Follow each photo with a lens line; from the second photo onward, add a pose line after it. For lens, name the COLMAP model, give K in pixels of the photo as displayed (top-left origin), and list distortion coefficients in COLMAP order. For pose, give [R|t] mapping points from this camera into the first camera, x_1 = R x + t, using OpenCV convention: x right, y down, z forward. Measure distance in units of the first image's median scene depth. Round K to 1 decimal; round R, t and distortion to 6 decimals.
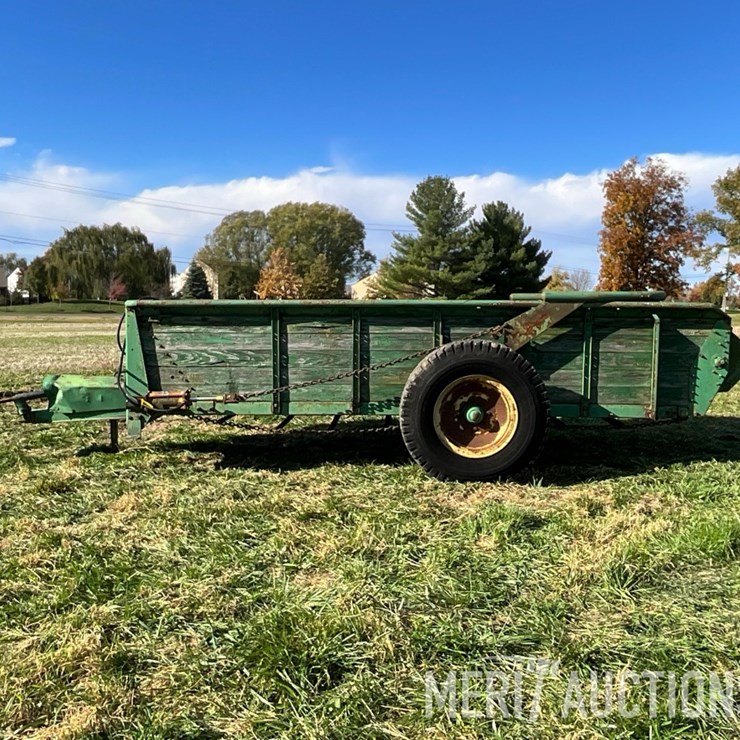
lens RADIAL K [[784.4, 0, 370.5], [0, 784.4, 356.2], [0, 0, 1]] dist [0.000679, -0.007098]
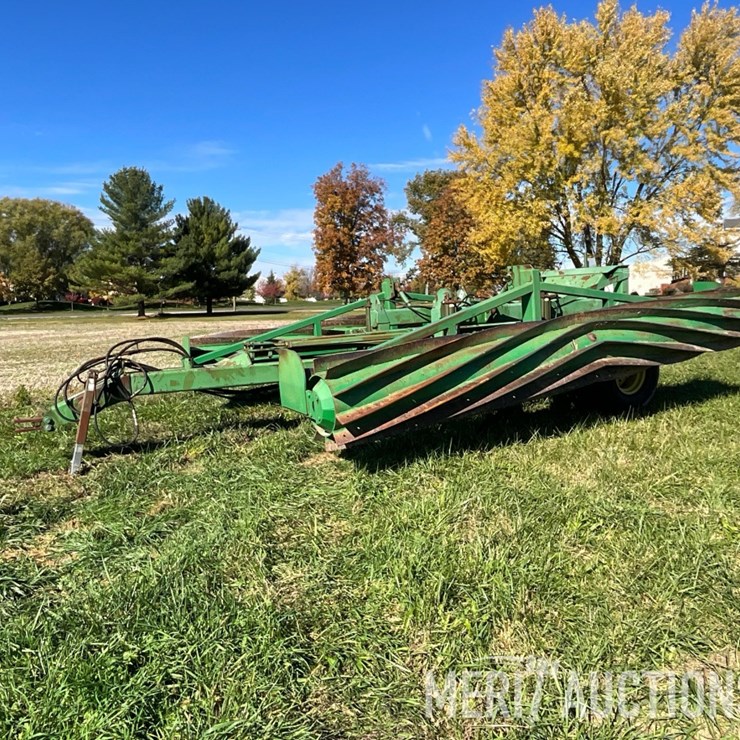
lens RADIAL K [[672.0, 0, 367.0], [0, 672.0, 356.7], [0, 0, 1]] dist [0.006556, -0.003477]
pose [[0.949039, -0.045640, 0.311835, 0.070890], [0.039086, 0.998865, 0.027239, -0.008618], [-0.312725, -0.013663, 0.949746, 0.102948]]
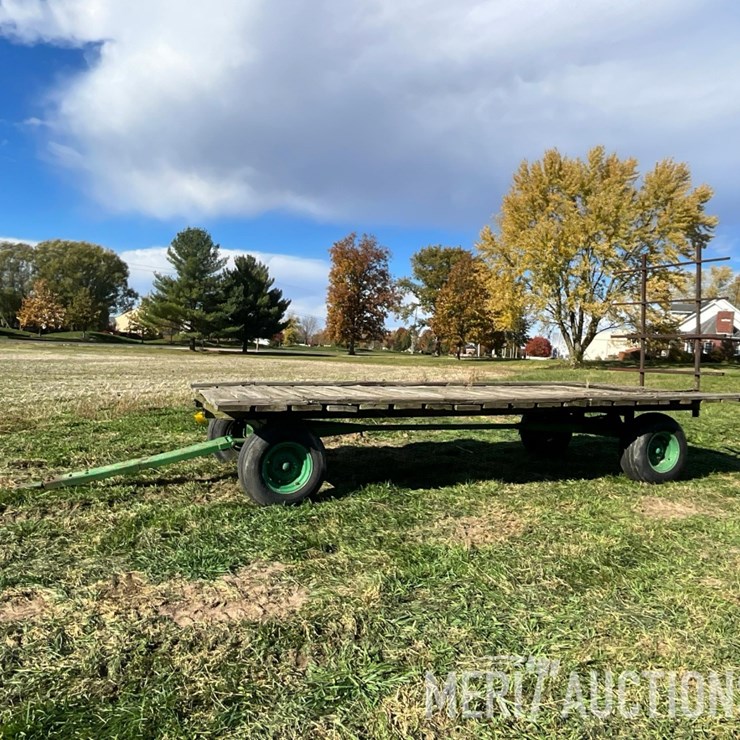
lens RADIAL K [[615.1, 0, 370.0], [0, 615.1, 370.0], [0, 0, 1]] dist [0.001711, -0.014106]
pose [[0.932735, 0.029745, 0.359335, 0.003678], [-0.023445, 0.999486, -0.021880, -0.004782], [-0.359801, 0.011983, 0.932952, 0.049394]]
